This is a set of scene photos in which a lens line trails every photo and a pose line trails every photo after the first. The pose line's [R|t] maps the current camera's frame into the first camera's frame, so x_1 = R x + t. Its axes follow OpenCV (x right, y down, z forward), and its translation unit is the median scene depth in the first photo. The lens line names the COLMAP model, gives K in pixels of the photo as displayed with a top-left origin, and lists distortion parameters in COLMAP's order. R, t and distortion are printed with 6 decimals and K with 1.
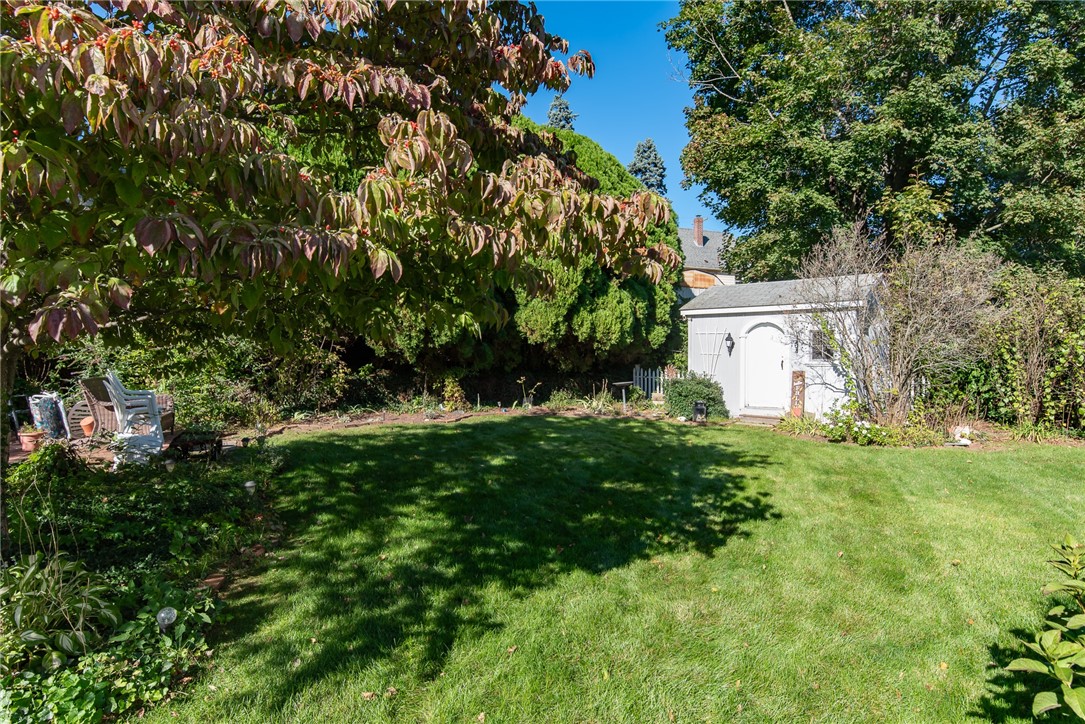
lens RADIAL K [[610.2, 0, 545.0], [0, 610.2, 360.5], [0, 0, 1]] dist [-0.003769, -0.000293]
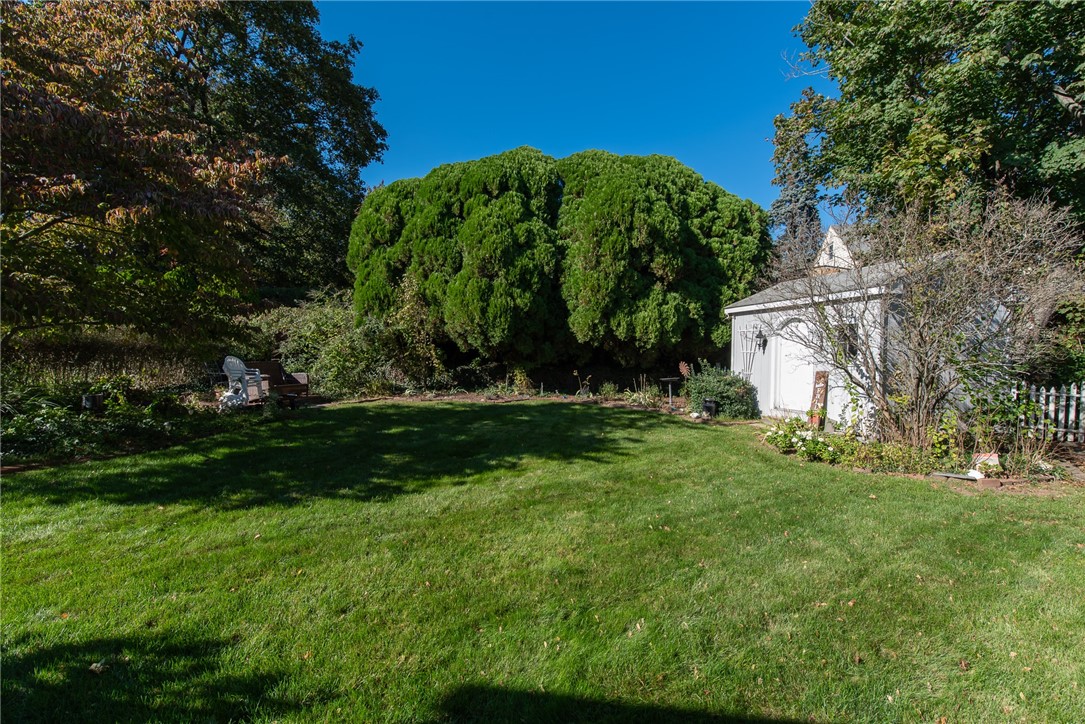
lens RADIAL K [[473.2, 0, 539.3], [0, 473.2, 361.5], [0, 0, 1]] dist [0.004753, 0.000153]
pose [[0.837255, 0.017050, -0.546547, 0.415774], [-0.012193, 0.999847, 0.012514, -0.000942], [0.546677, -0.003814, 0.837335, 0.180035]]
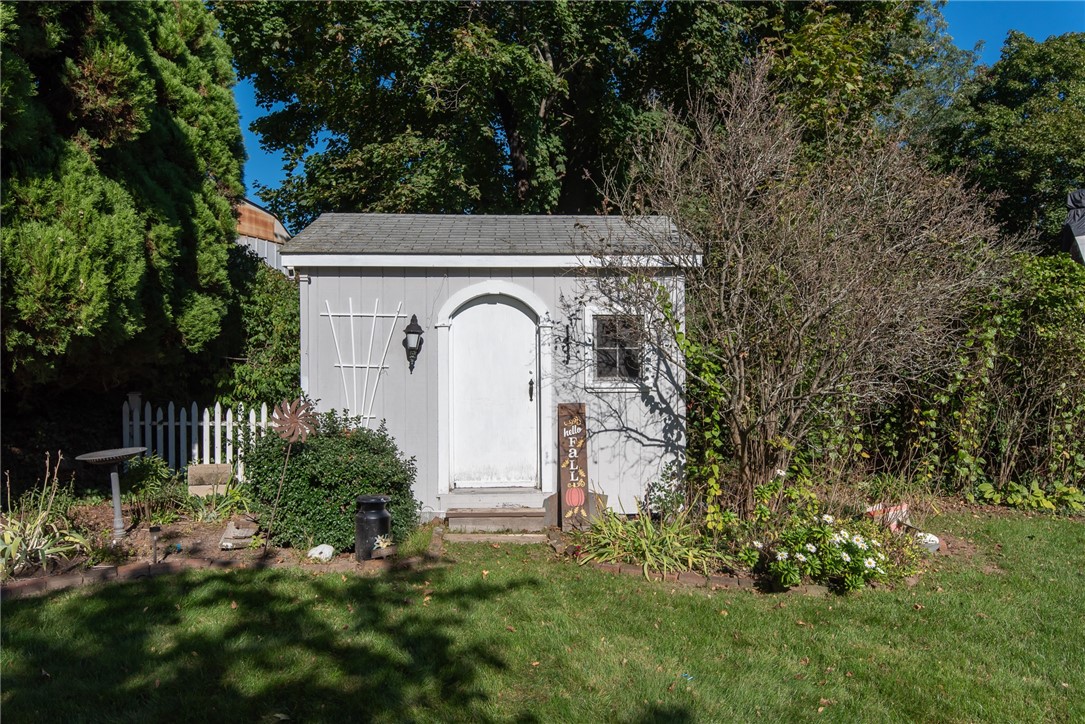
lens RADIAL K [[715.7, 0, 545.2], [0, 715.7, 369.1], [0, 0, 1]] dist [-0.007386, -0.001394]
pose [[0.729660, -0.007567, 0.683768, 0.034923], [0.007631, 0.999967, 0.002922, -0.009401], [-0.683767, 0.003086, 0.729693, 0.580279]]
